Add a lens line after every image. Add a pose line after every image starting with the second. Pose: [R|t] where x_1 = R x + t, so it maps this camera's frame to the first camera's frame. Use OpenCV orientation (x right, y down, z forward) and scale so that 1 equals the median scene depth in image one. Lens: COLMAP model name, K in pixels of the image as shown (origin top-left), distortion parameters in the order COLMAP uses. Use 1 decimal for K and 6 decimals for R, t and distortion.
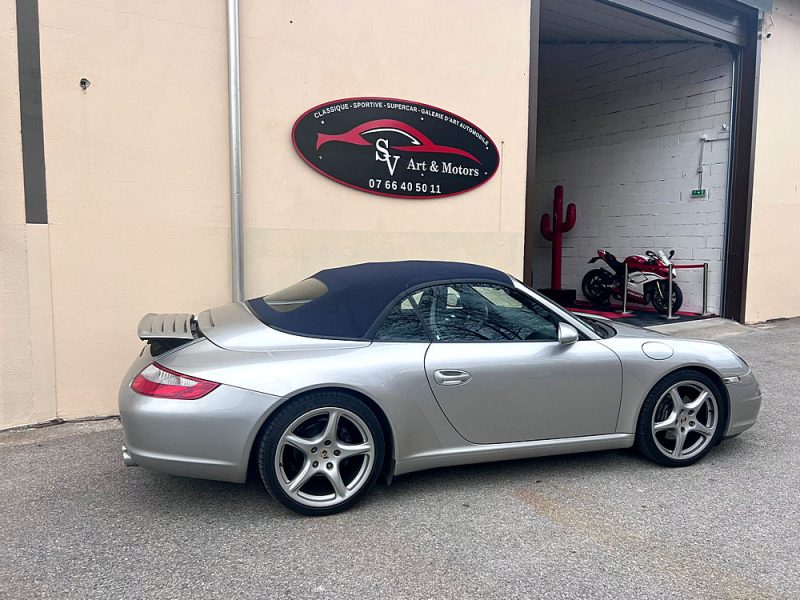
lens RADIAL K [[601.3, 0, 393.3], [0, 601.3, 297.5], [0, 0, 1]] dist [0.042457, -0.051248]
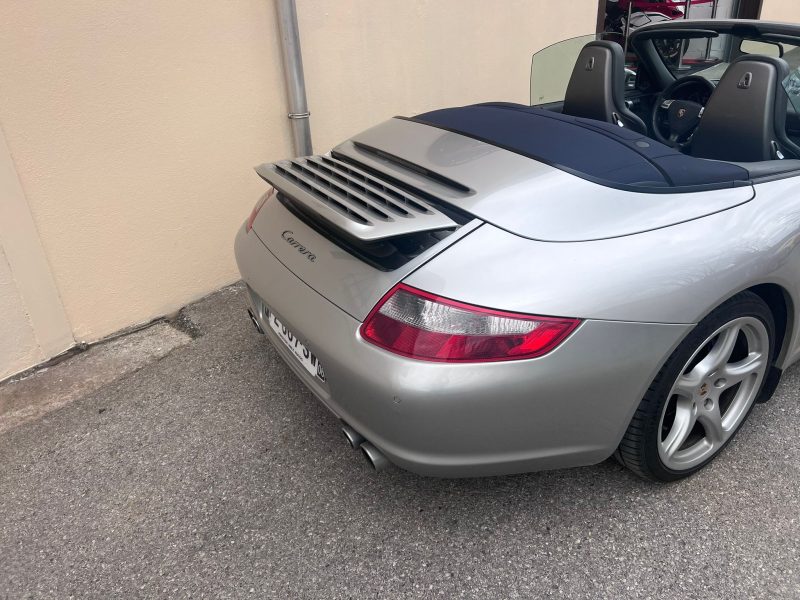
lens RADIAL K [[598.7, 0, 397.3], [0, 598.7, 299.7], [0, 0, 1]] dist [0.051776, -0.064951]
pose [[0.969596, -0.158673, 0.186296, -0.272293], [0.077517, 0.921239, 0.381196, -0.038041], [-0.232109, -0.355165, 0.905529, 0.304980]]
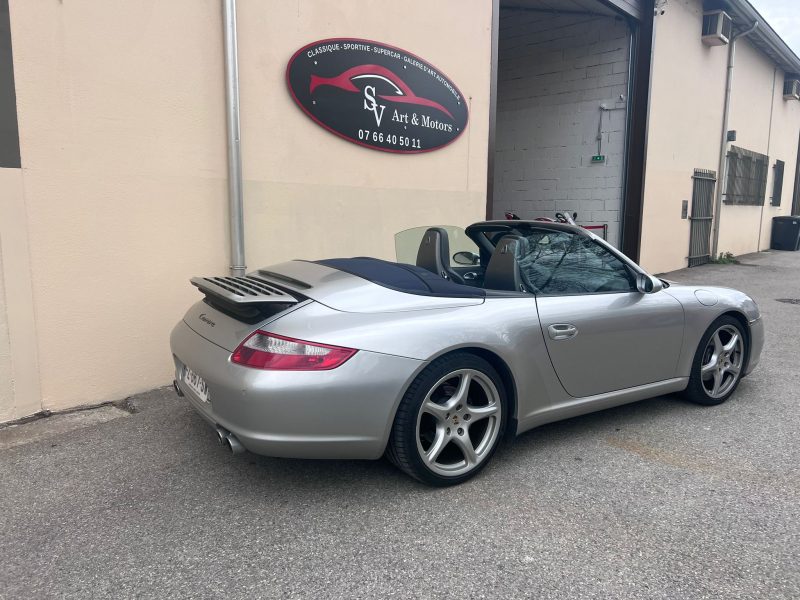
lens RADIAL K [[603.9, 0, 394.2], [0, 603.9, 301.1], [0, 0, 1]] dist [0.034623, -0.041028]
pose [[0.966153, -0.037860, 0.255178, -0.235779], [0.023187, 0.997913, 0.060265, 0.011319], [-0.256927, -0.052309, 0.965014, 0.076249]]
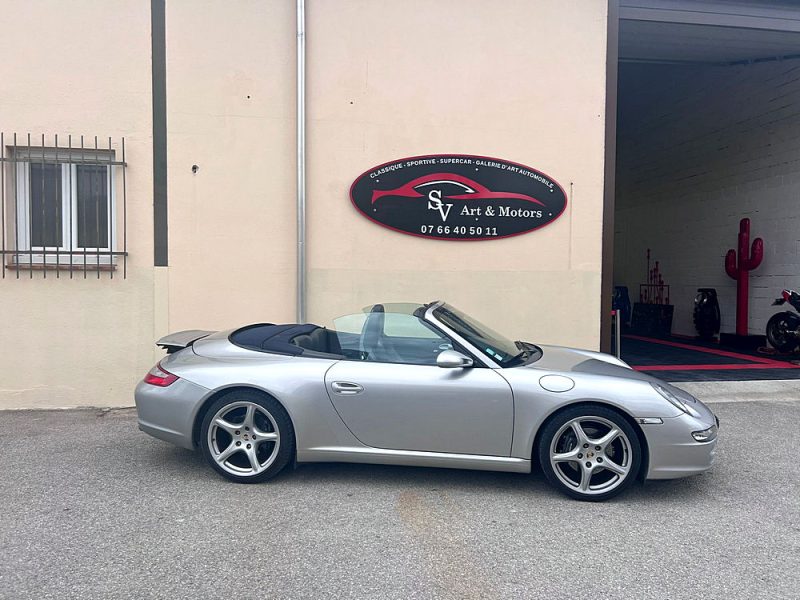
lens RADIAL K [[598.7, 0, 397.3], [0, 598.7, 299.7], [0, 0, 1]] dist [0.051776, -0.064951]
pose [[0.904882, 0.016946, -0.425325, 0.410456], [-0.041795, 0.997916, -0.049160, 0.003415], [0.423605, 0.062260, 0.903705, -0.047261]]
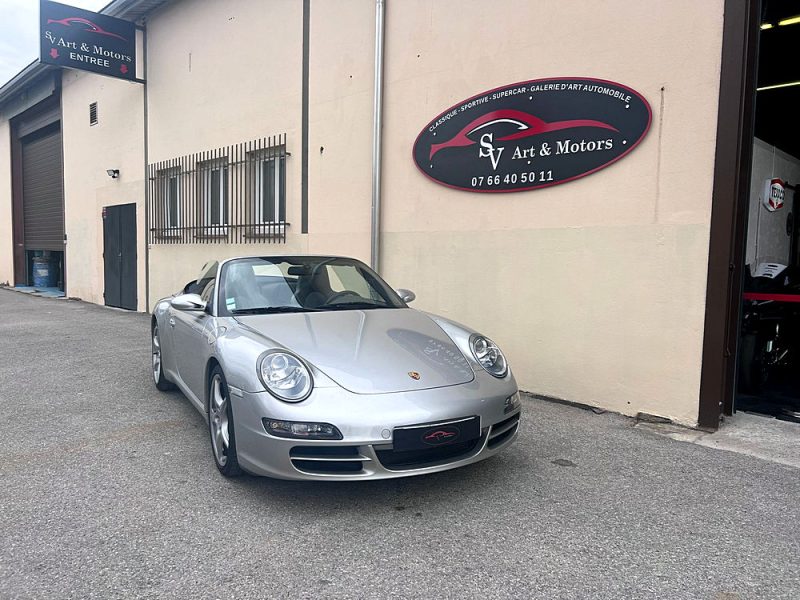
lens RADIAL K [[601.3, 0, 393.3], [0, 601.3, 297.5], [0, 0, 1]] dist [0.042457, -0.051248]
pose [[0.183167, 0.061110, -0.981181, 0.926969], [-0.113236, 0.992734, 0.040691, -0.026788], [0.976538, 0.103652, 0.188756, 0.710153]]
